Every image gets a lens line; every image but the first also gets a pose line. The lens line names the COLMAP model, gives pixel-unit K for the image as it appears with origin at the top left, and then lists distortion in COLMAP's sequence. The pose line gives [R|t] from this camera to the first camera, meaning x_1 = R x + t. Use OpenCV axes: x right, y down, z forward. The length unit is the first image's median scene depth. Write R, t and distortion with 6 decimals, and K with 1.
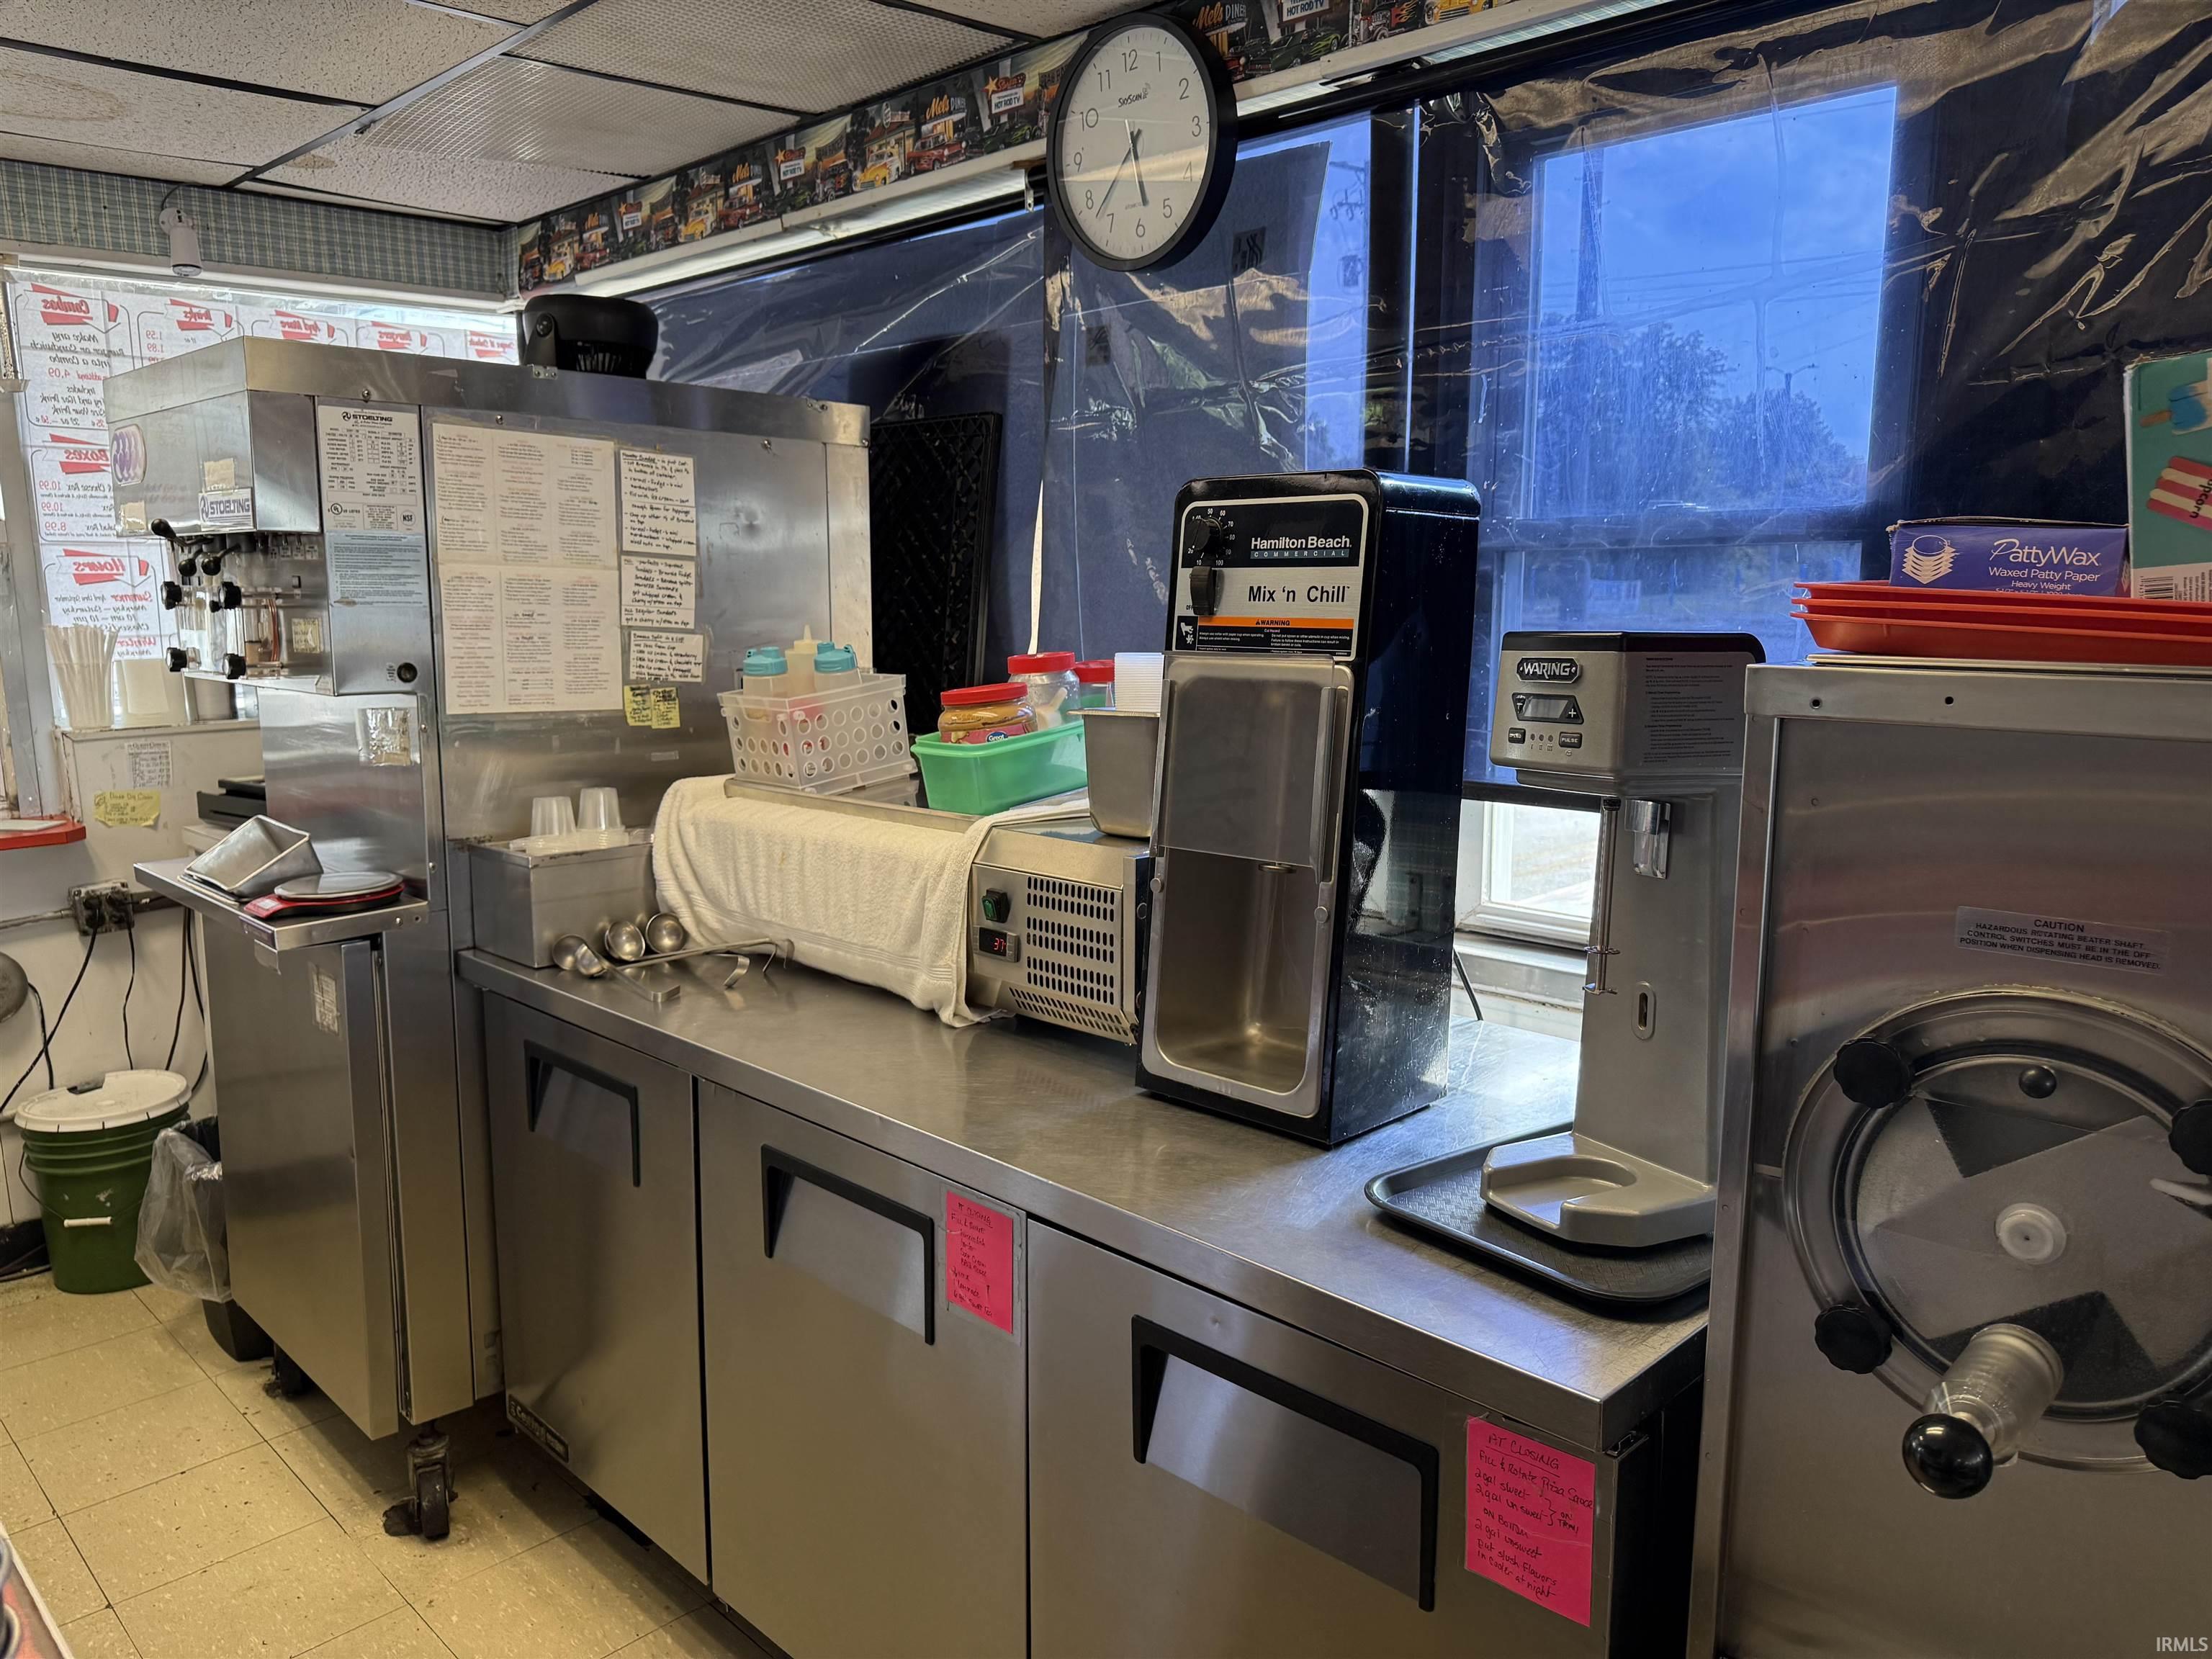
lens RADIAL K [[1553.6, 0, 1093.2], [0, 1553.6, 845.8], [0, 0, 1]] dist [0.070172, -0.090742]
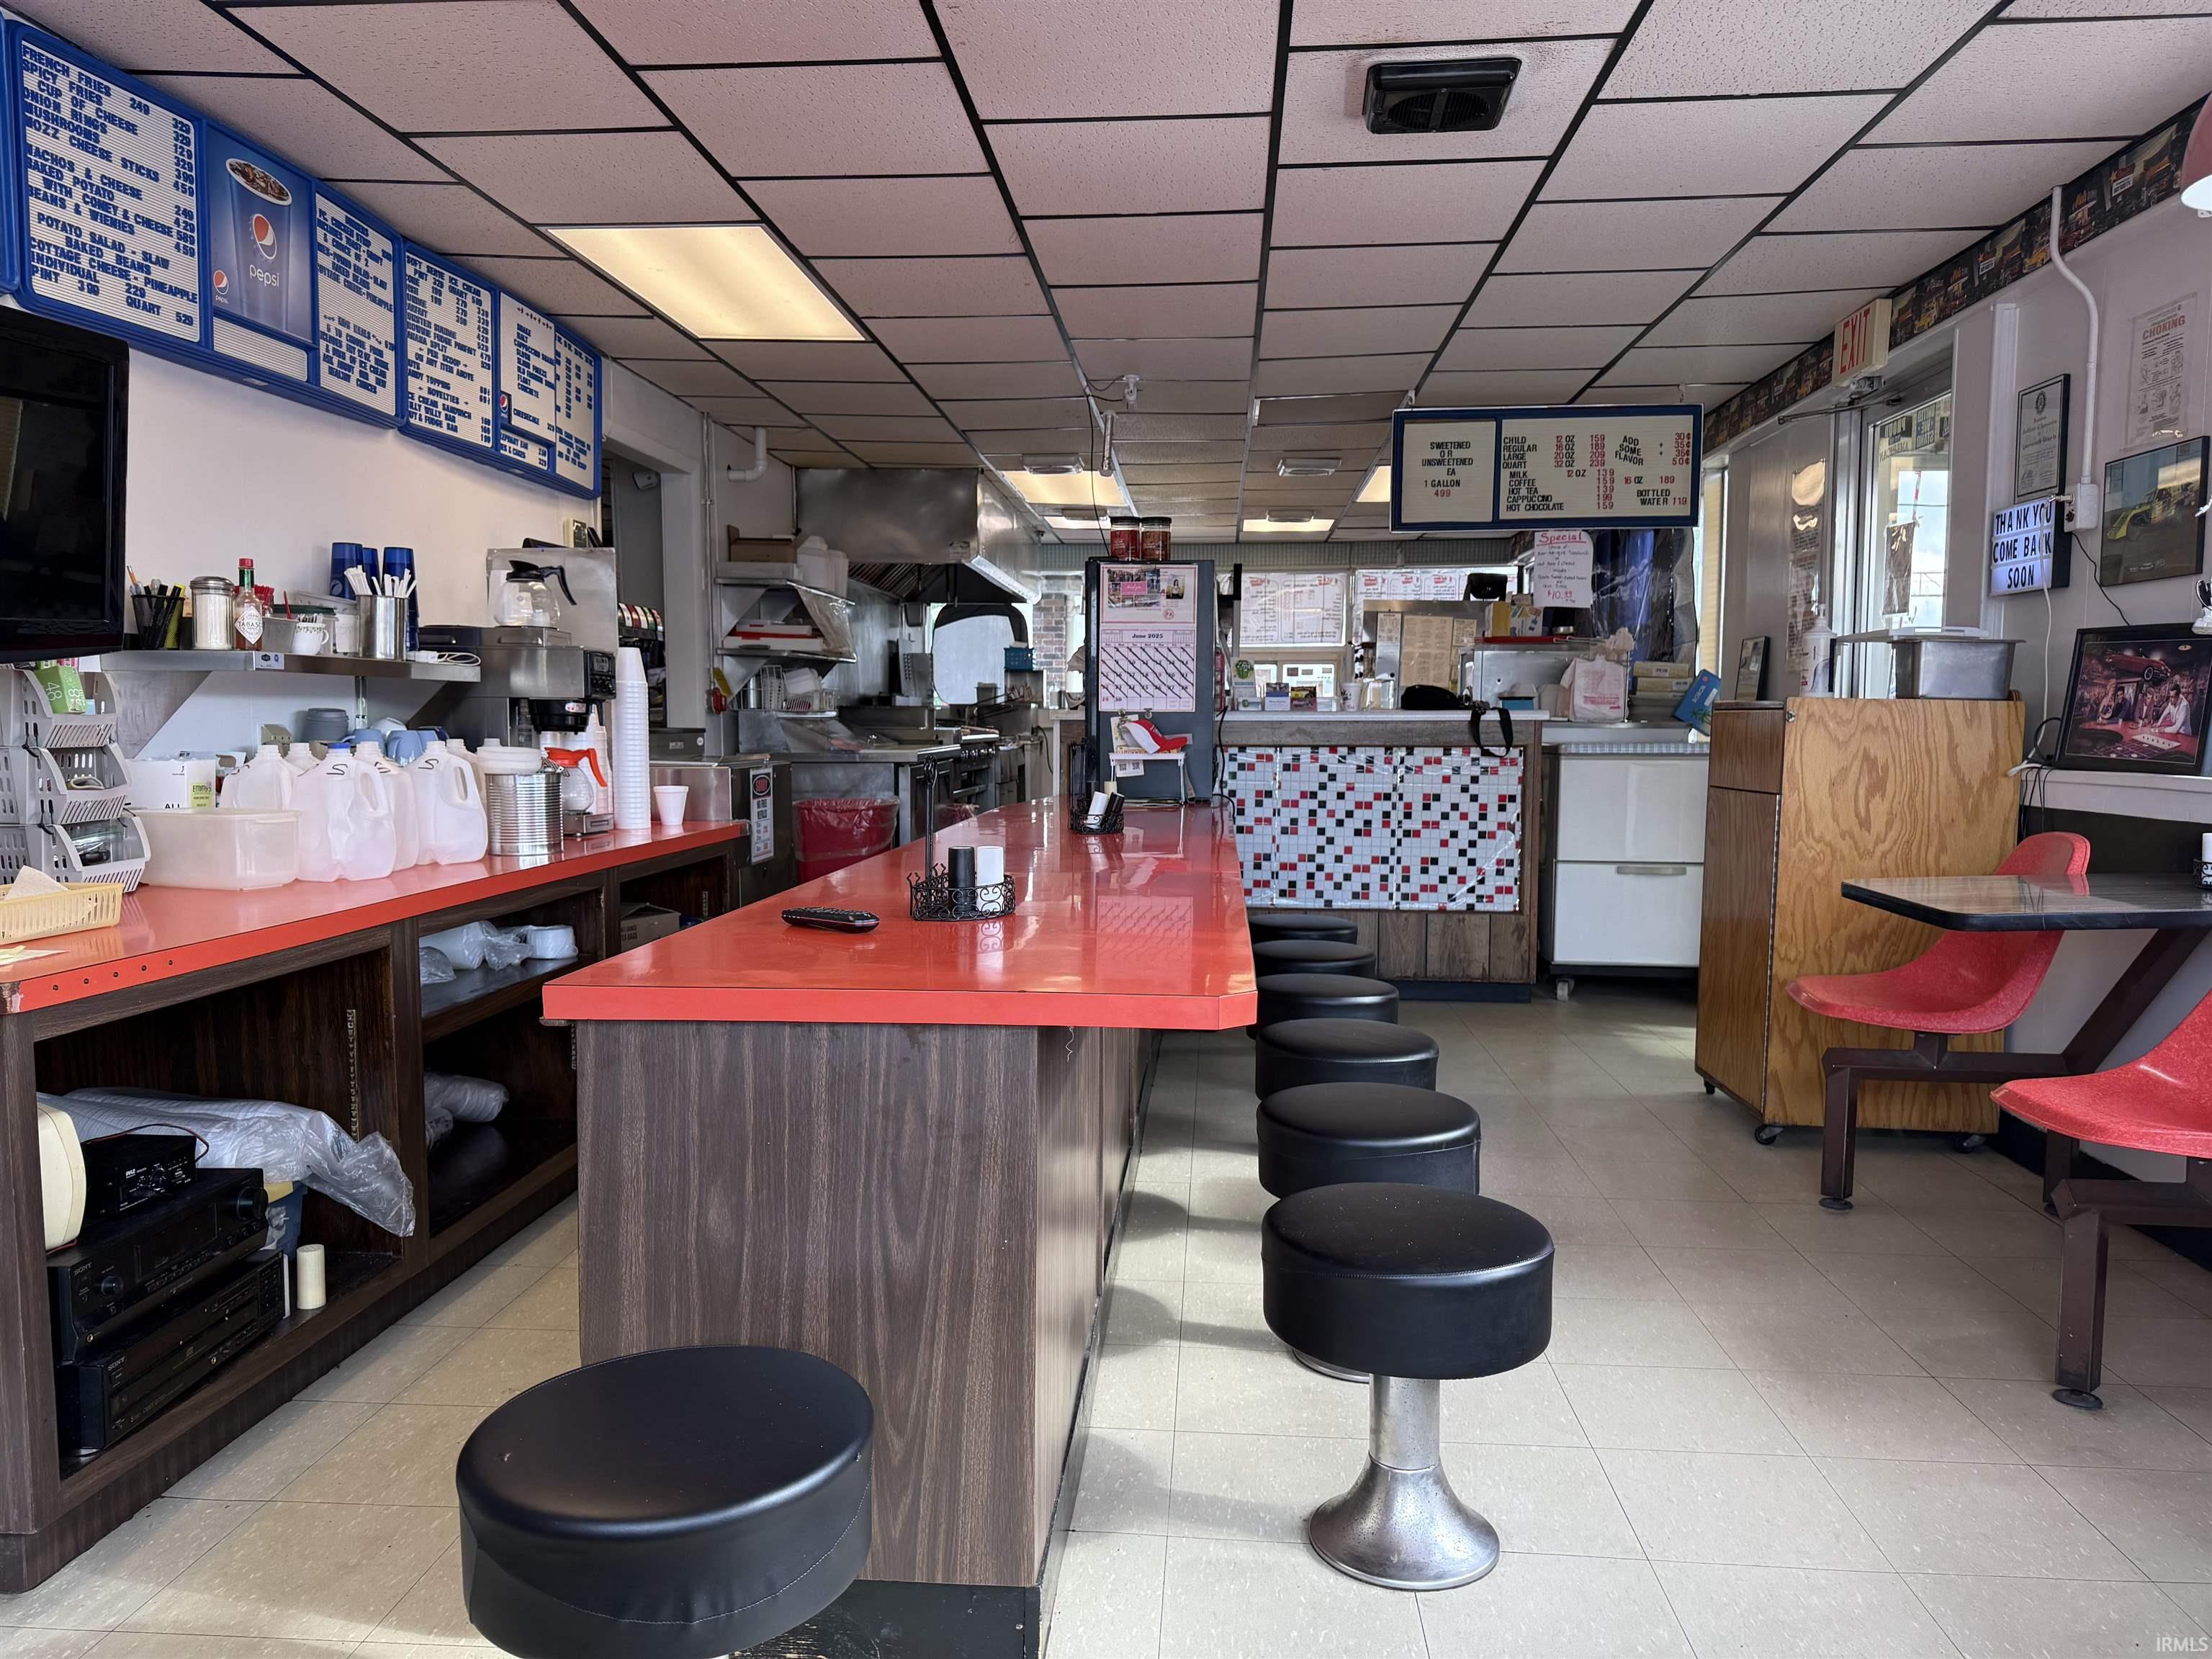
lens RADIAL K [[1553.6, 0, 1099.1], [0, 1553.6, 849.5], [0, 0, 1]] dist [0.070172, -0.090742]
pose [[0.653171, 0.069841, -0.753982, 2.250049], [-0.135142, 0.990503, -0.025323, 0.570728], [0.745053, 0.118435, 0.656406, -2.286315]]
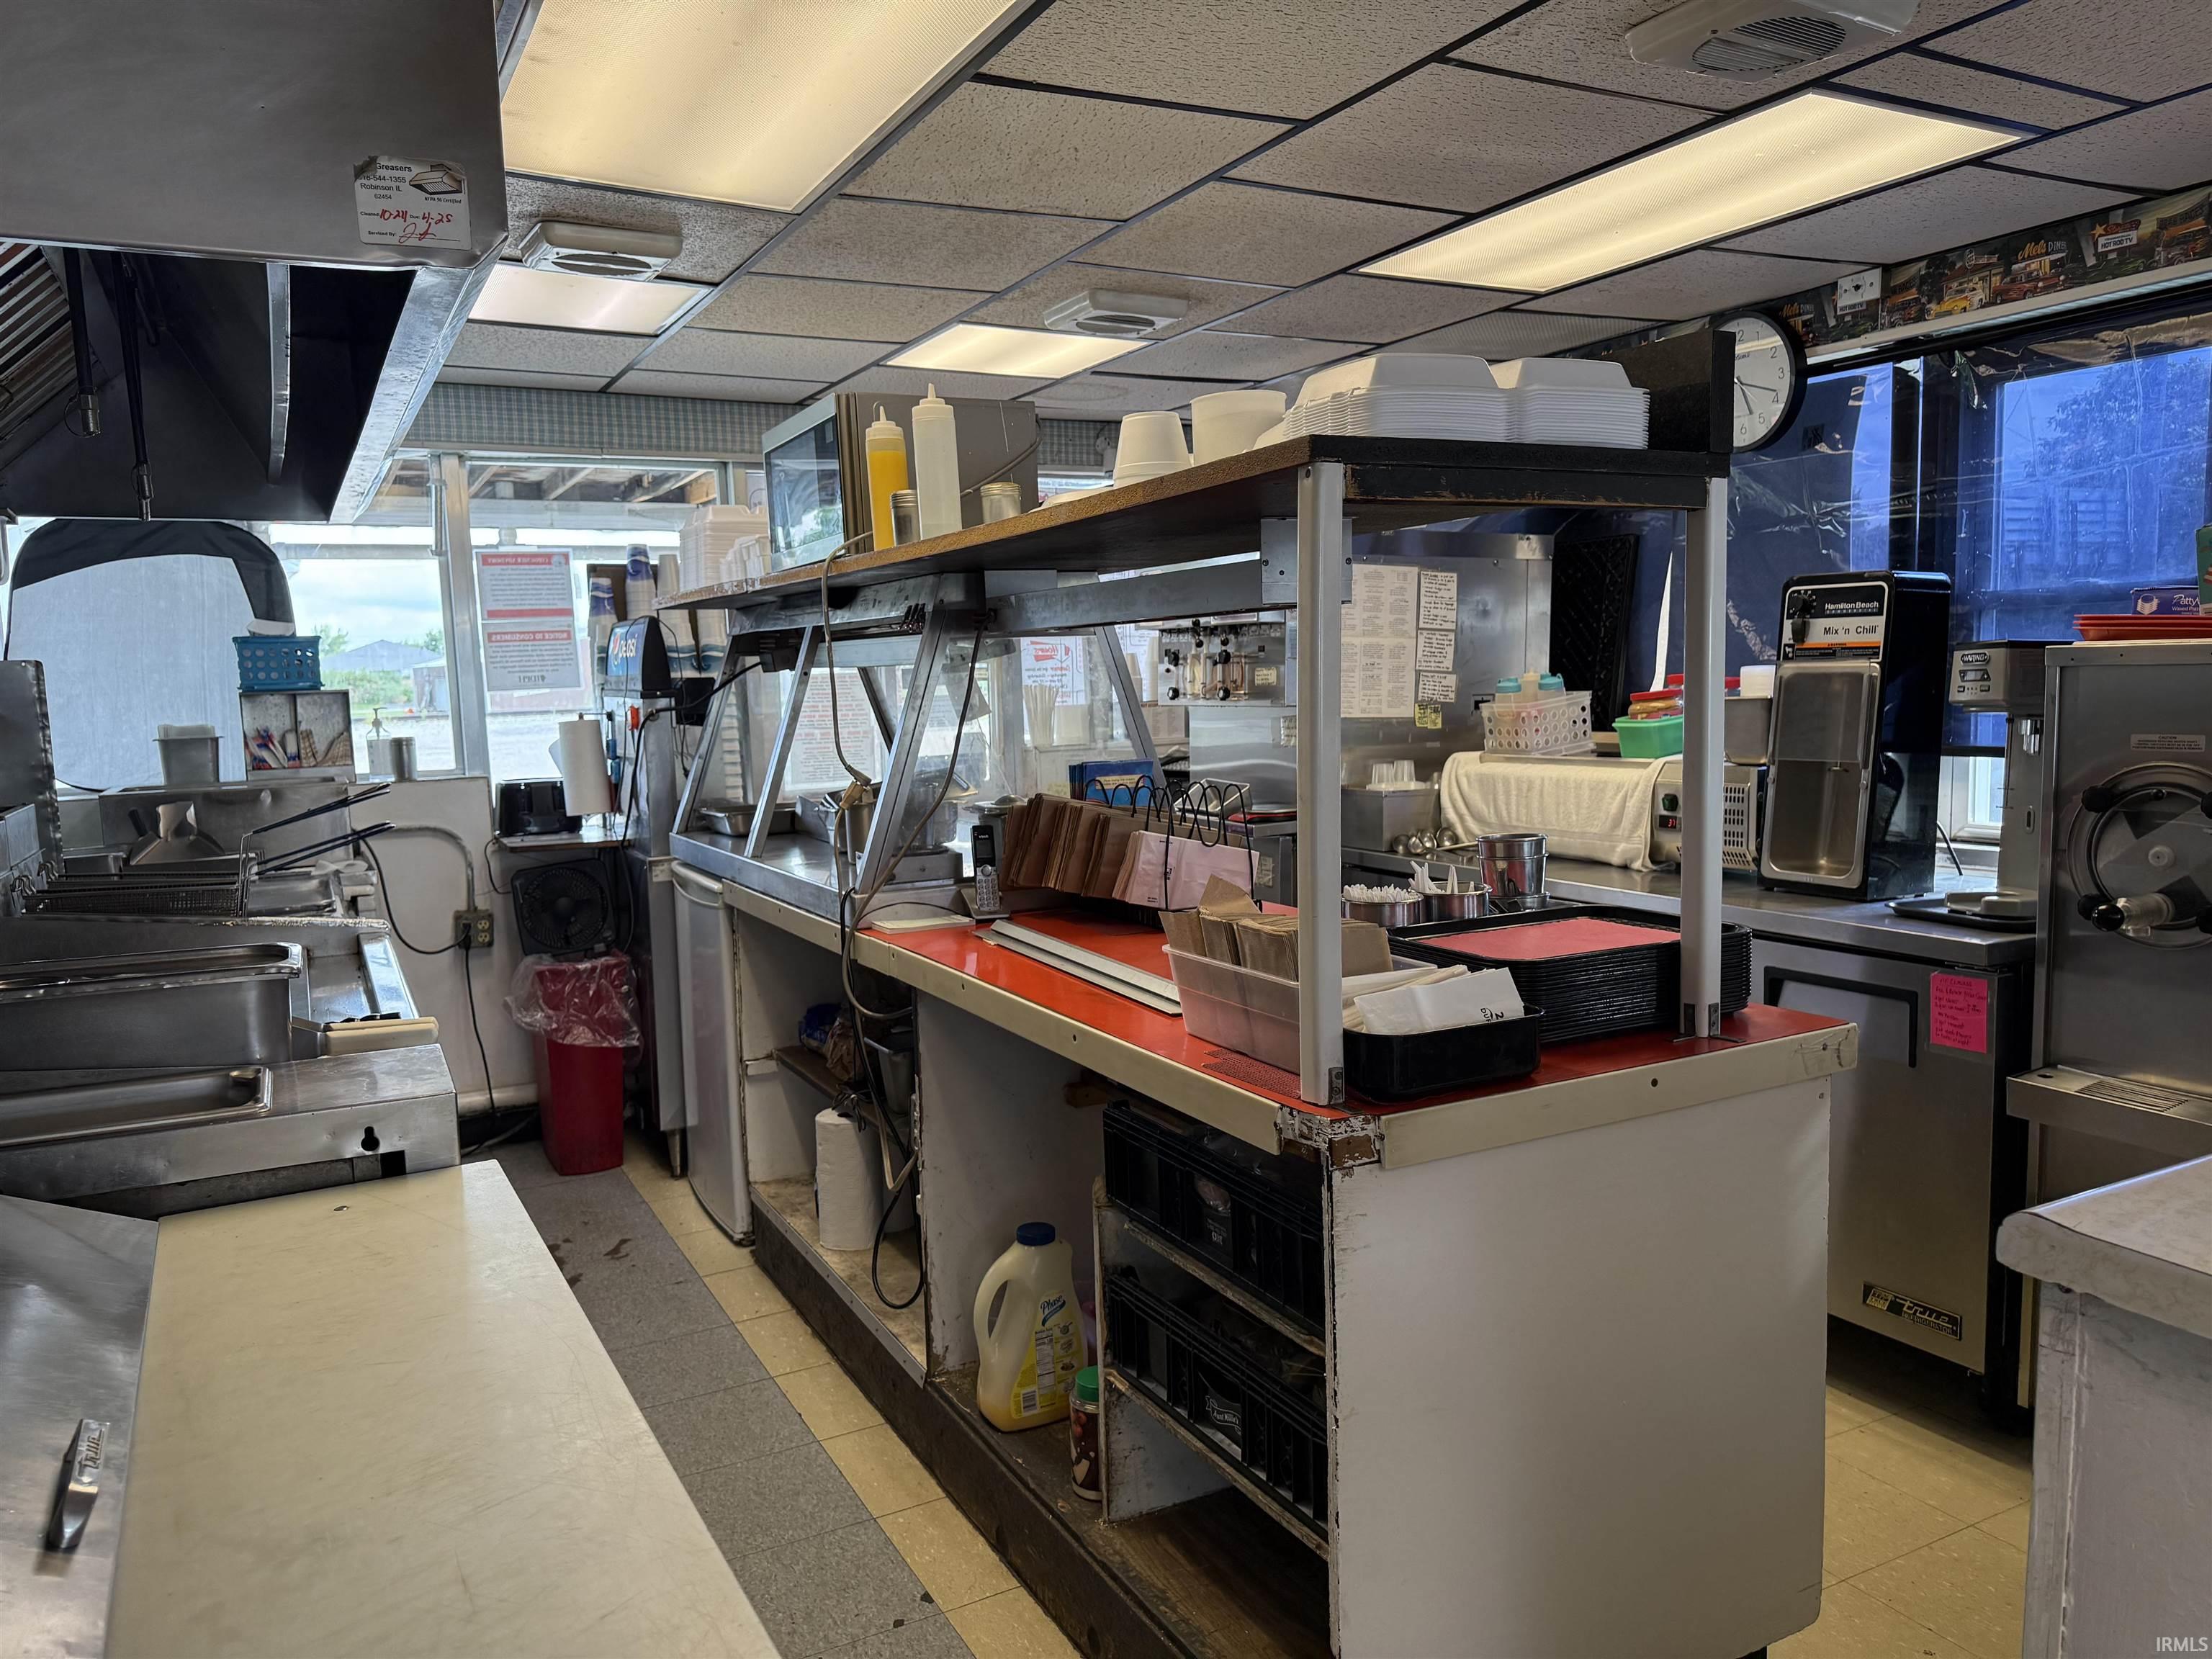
lens RADIAL K [[1553.6, 0, 1098.2], [0, 1553.6, 840.0], [0, 0, 1]] dist [0.070172, -0.090742]
pose [[0.954796, 0.011005, -0.297057, -0.134981], [-0.027736, 0.998253, -0.052166, 0.171220], [0.295964, 0.058047, 0.953434, -0.860949]]
